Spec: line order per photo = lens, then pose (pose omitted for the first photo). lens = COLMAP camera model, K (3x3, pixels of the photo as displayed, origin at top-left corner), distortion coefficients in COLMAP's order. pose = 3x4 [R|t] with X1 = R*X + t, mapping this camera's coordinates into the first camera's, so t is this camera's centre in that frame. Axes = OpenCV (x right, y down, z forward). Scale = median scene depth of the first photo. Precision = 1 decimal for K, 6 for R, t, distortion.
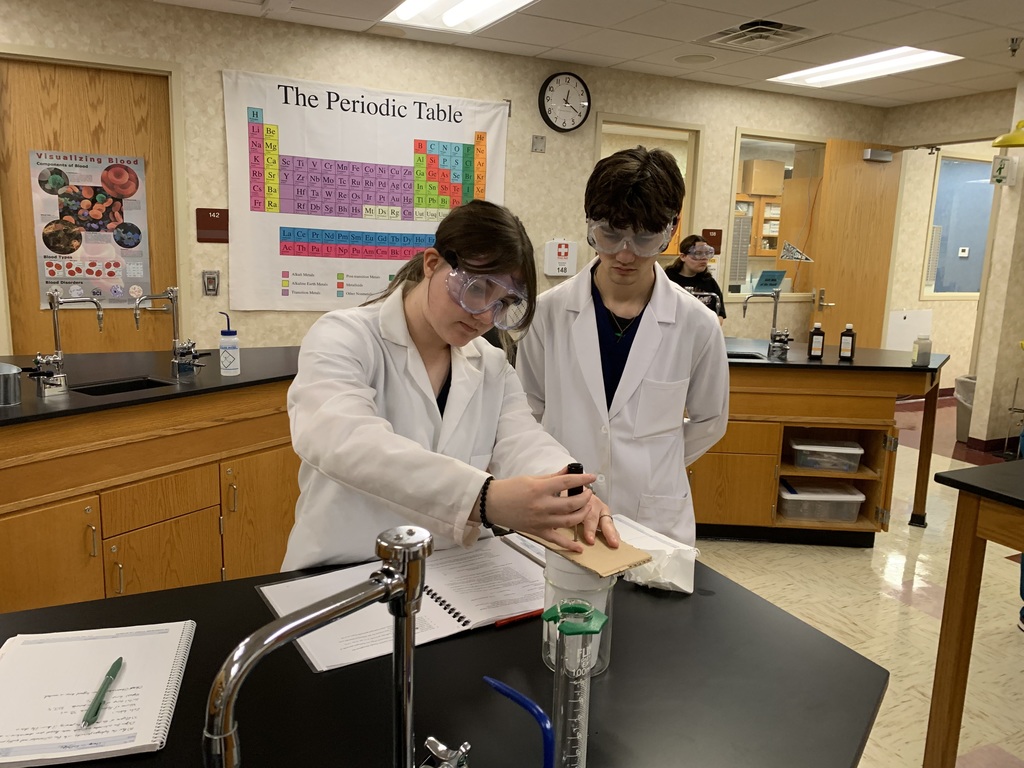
lens RADIAL K [[777.1, 0, 513.6], [0, 777.1, 388.1], [0, 0, 1]] dist [-0.002322, -0.008409]
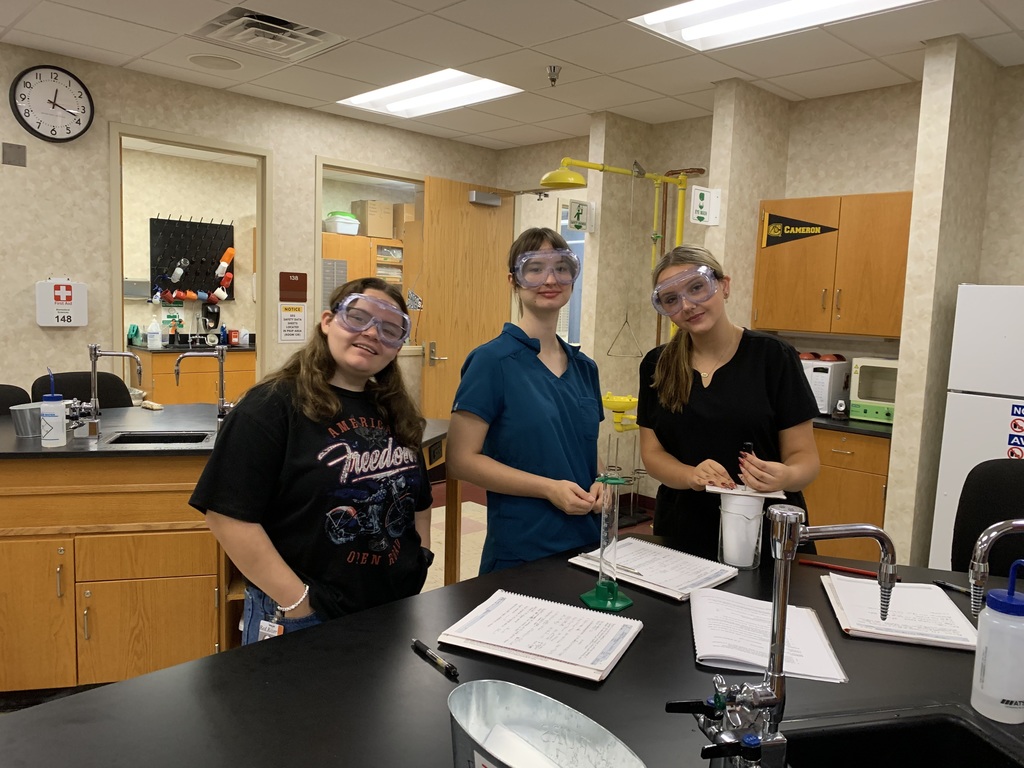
lens RADIAL K [[777.1, 0, 511.2], [0, 777.1, 384.0], [0, 0, 1]] dist [-0.002322, -0.008409]
pose [[0.953337, -0.018186, 0.301361, 0.236025], [0.037844, 0.997510, -0.059520, -0.023509], [-0.299528, 0.068147, 0.951651, 0.131986]]
